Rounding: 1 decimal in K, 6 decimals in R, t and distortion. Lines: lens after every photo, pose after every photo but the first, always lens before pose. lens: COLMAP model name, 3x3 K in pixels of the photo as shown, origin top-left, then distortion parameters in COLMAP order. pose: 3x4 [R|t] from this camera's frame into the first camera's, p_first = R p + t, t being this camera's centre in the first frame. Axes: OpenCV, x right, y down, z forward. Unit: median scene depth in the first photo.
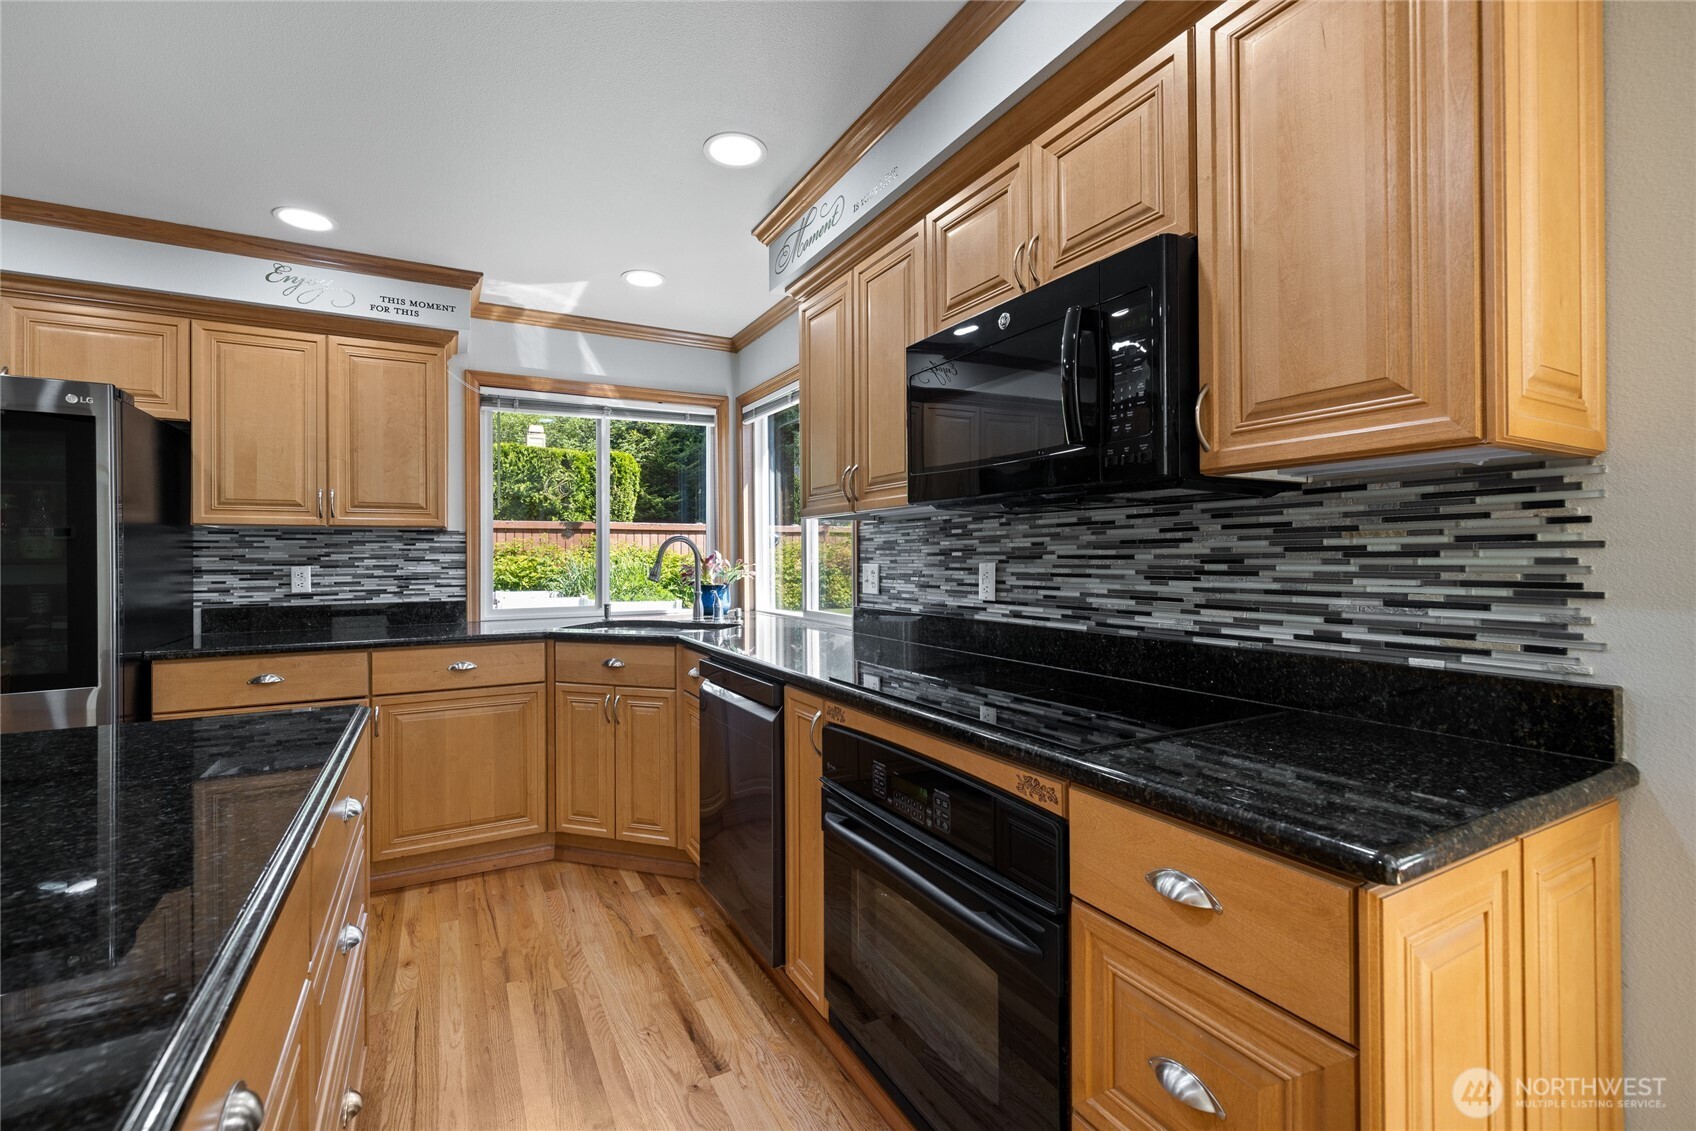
lens RADIAL K [[716.4, 0, 833.5], [0, 716.4, 554.5], [0, 0, 1]] dist [-0.001158, 0.000838]
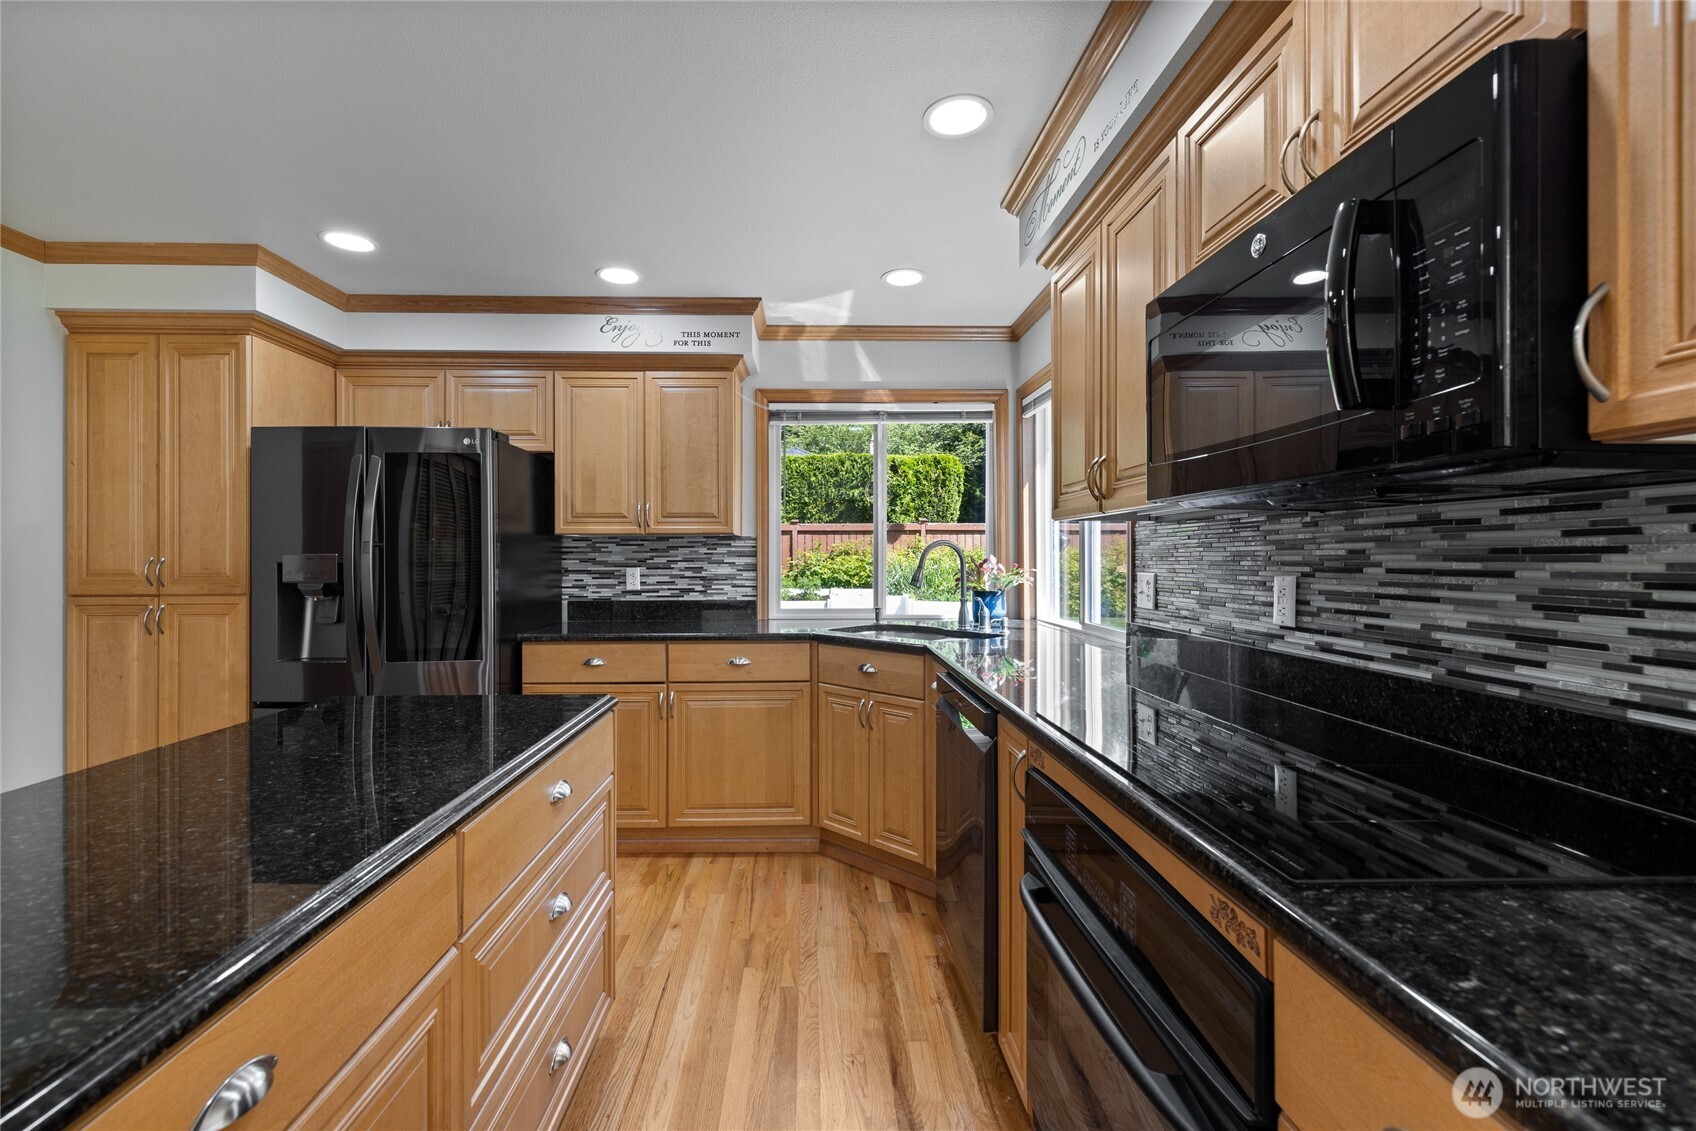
lens RADIAL K [[716.4, 0, 831.7], [0, 716.4, 558.1], [0, 0, 1]] dist [-0.001158, 0.000838]
pose [[0.893157, 0.004348, -0.449724, 0.116811], [-0.001443, 0.999976, 0.006801, -0.010710], [0.449743, -0.005426, 0.893142, 0.105987]]
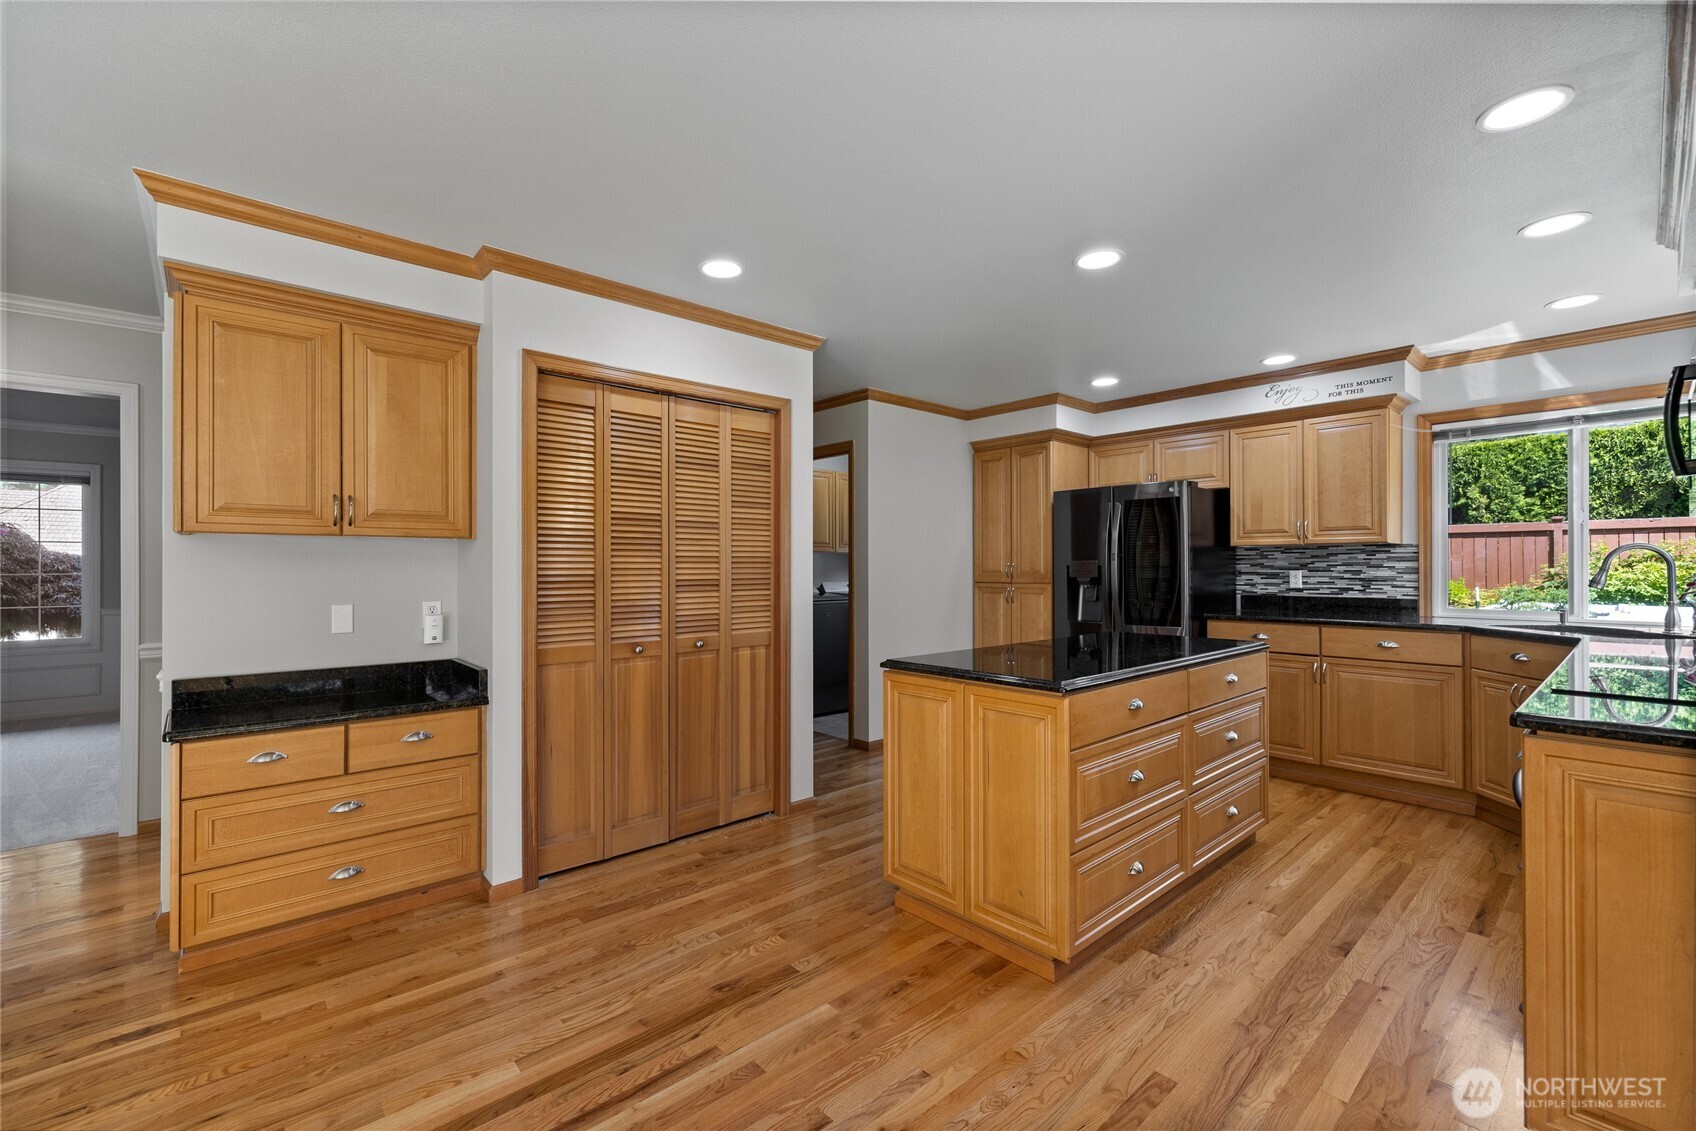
lens RADIAL K [[716.4, 0, 835.4], [0, 716.4, 564.3], [0, 0, 1]] dist [-0.001158, 0.000838]
pose [[0.226740, -0.000208, -0.973955, 0.679847], [0.004509, 0.999989, 0.000836, -0.003215], [0.973945, -0.004581, 0.226739, -0.395543]]
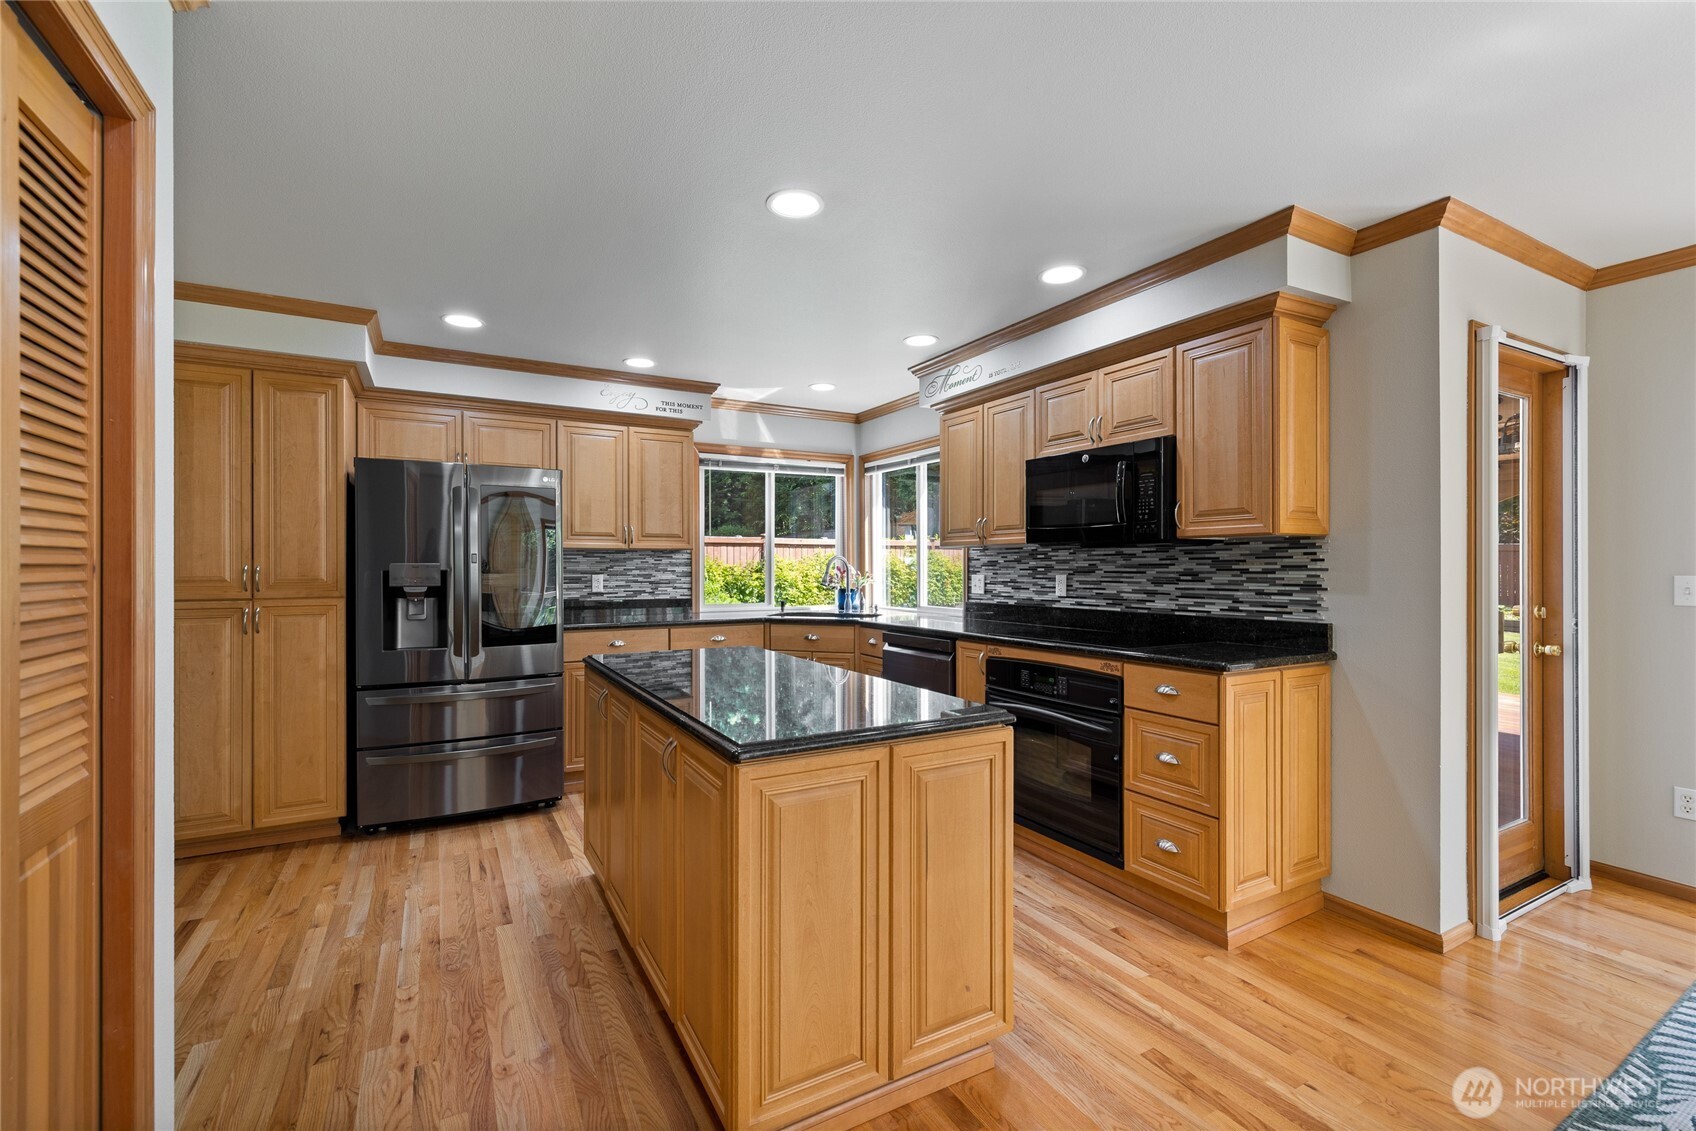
lens RADIAL K [[716.4, 0, 841.7], [0, 716.4, 566.8], [0, 0, 1]] dist [-0.001158, 0.000838]
pose [[0.999890, 0.004972, 0.013992, -0.319718], [-0.005028, 0.999980, 0.003906, -0.011322], [-0.013973, -0.003976, 0.999894, -0.688235]]
